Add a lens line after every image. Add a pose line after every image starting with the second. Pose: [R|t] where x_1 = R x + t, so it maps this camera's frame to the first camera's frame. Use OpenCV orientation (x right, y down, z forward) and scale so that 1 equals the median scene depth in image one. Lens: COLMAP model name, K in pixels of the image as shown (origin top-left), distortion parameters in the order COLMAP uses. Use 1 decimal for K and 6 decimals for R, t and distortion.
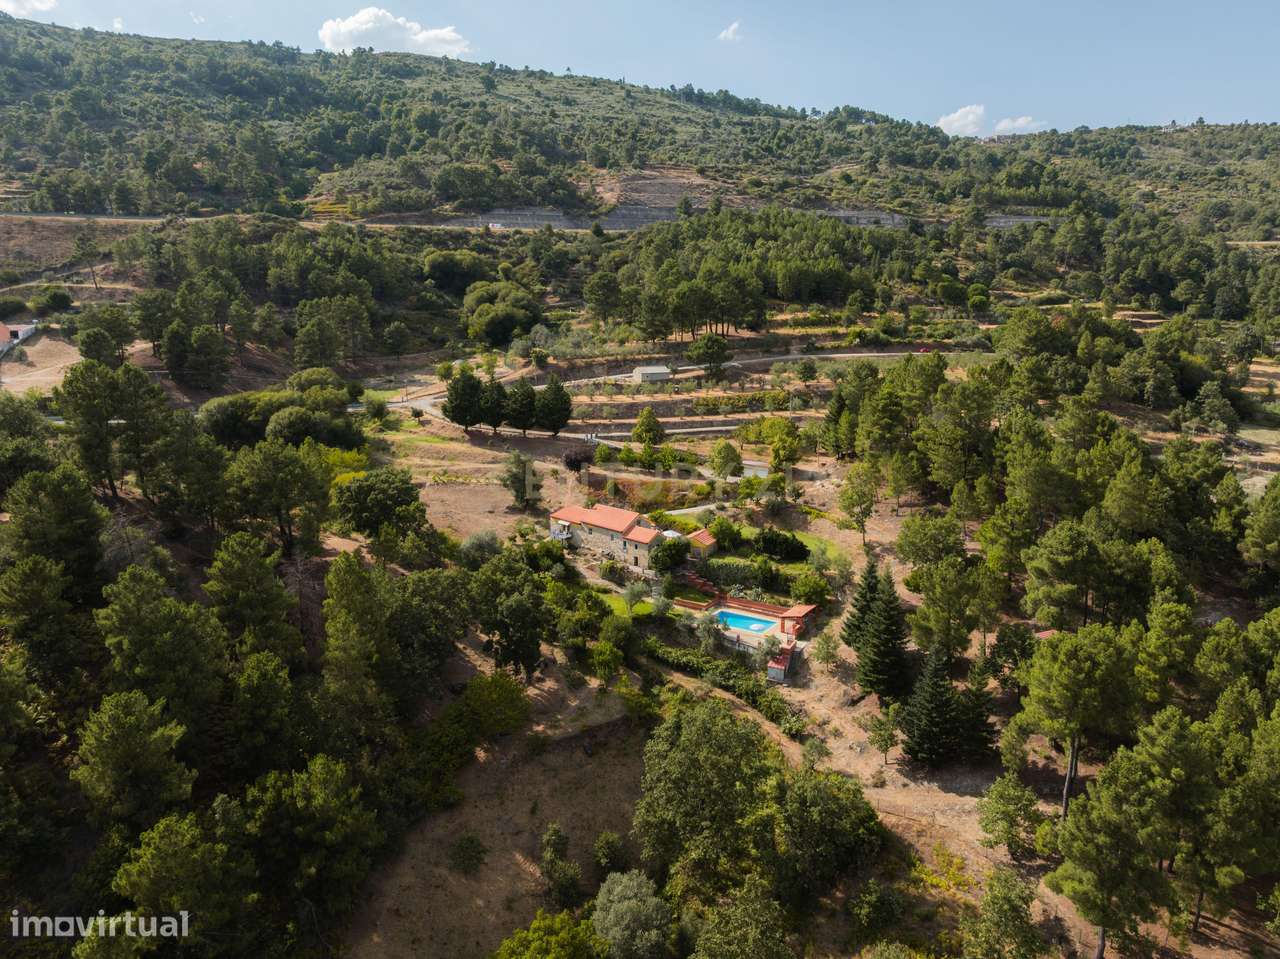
lens RADIAL K [[911.4, 0, 638.5], [0, 911.4, 478.6], [0, 0, 1]] dist [-0.053231, 0.022073]
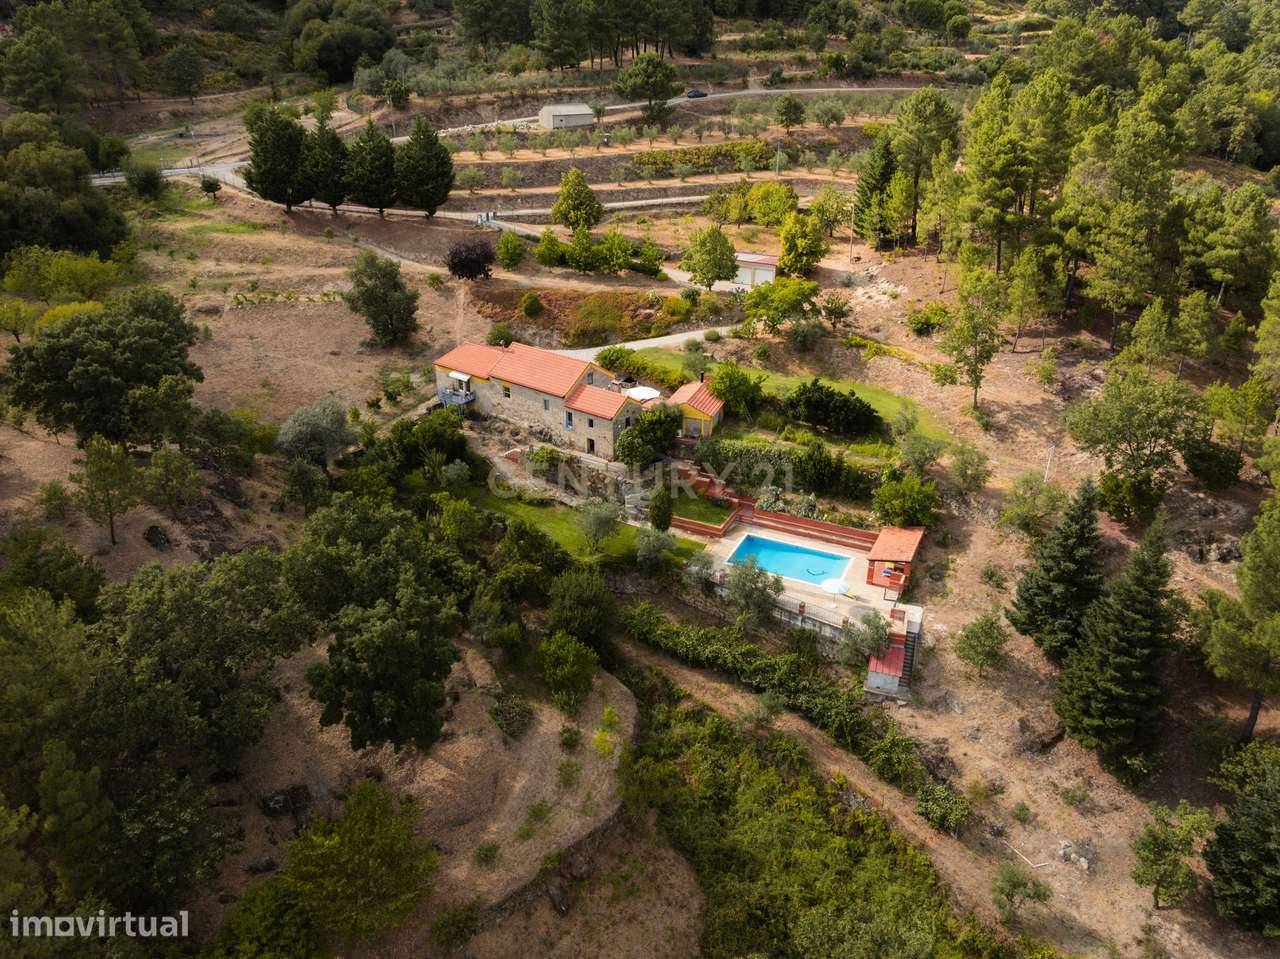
lens RADIAL K [[911.4, 0, 642.0], [0, 911.4, 479.9], [0, 0, 1]] dist [-0.053231, 0.022073]
pose [[0.990776, -0.055536, 0.123604, -0.037718], [0.022156, 0.966275, 0.256559, -0.032594], [-0.133684, -0.251454, 0.958593, 0.368178]]
